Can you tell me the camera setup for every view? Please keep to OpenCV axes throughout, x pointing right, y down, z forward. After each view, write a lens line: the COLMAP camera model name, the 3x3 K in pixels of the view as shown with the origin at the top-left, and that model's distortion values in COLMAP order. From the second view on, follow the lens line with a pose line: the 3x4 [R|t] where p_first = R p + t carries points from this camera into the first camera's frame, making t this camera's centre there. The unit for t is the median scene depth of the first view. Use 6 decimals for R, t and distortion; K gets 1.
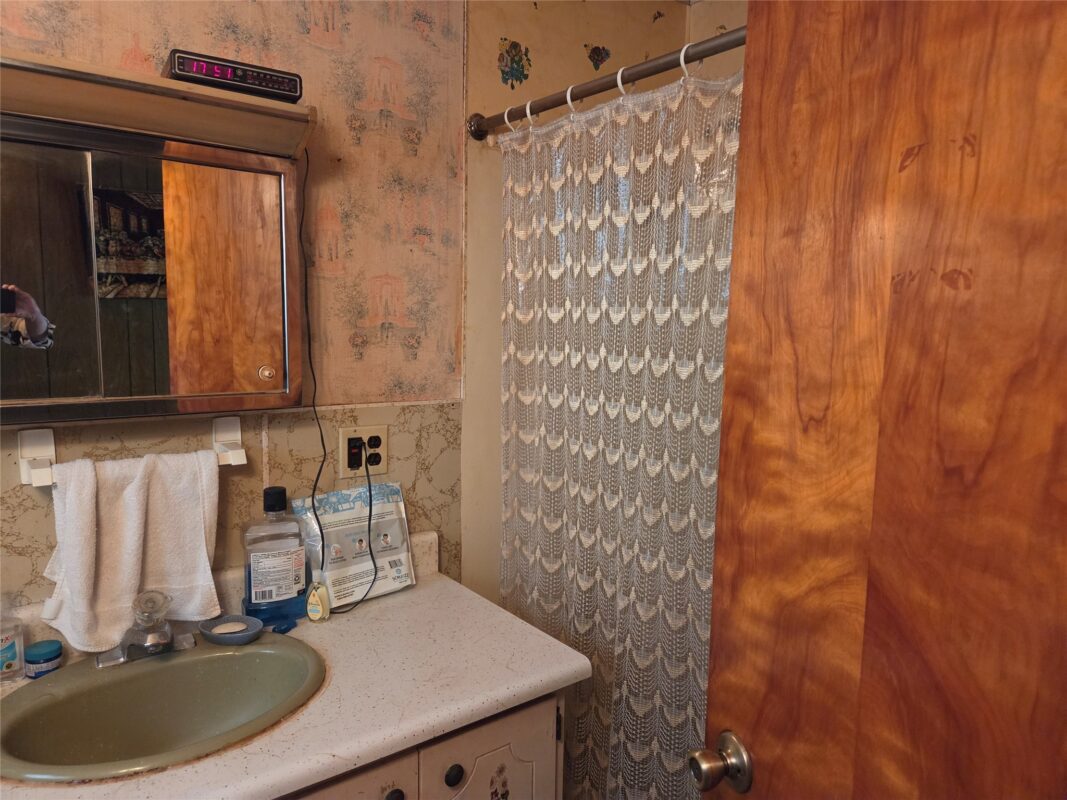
lens RADIAL K [[723.1, 0, 532.1], [0, 723.1, 406.7], [0, 0, 1]] dist [0.041583, -0.010273]
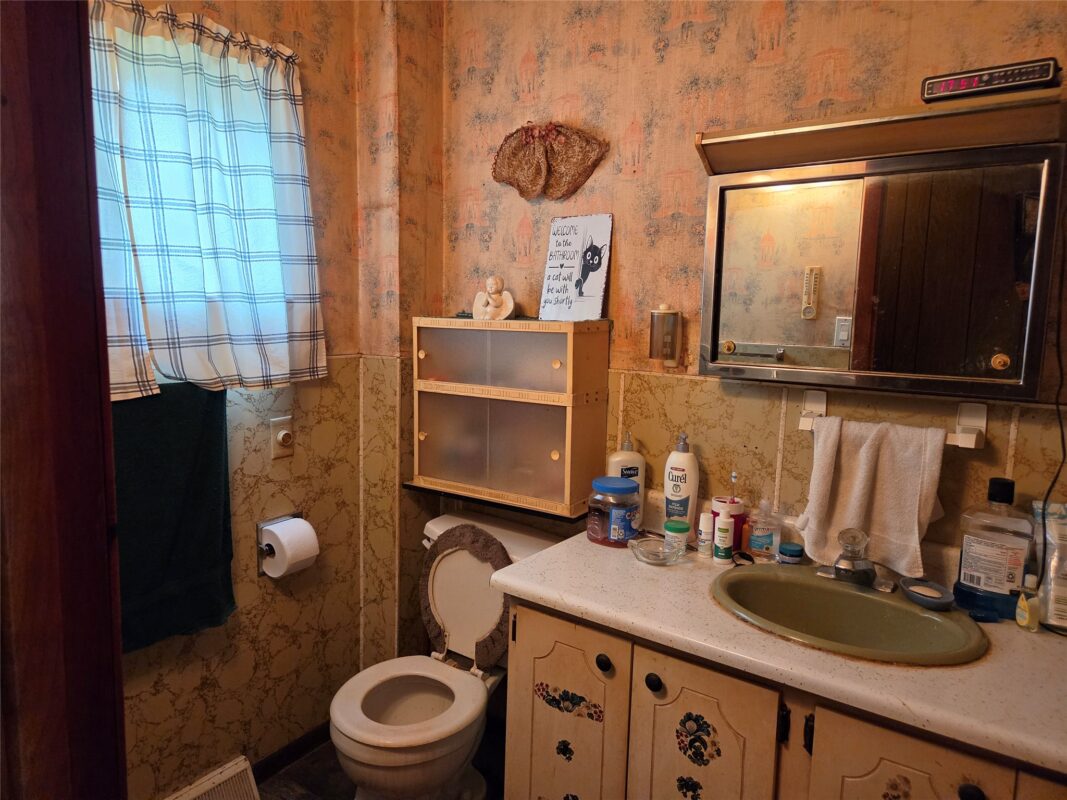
lens RADIAL K [[723.1, 0, 528.6], [0, 723.1, 400.1], [0, 0, 1]] dist [0.041583, -0.010273]
pose [[0.320411, 0.115332, -0.940231, 0.394300], [-0.134168, 0.988080, 0.075479, 0.017123], [0.937729, 0.101965, 0.332066, 0.051653]]
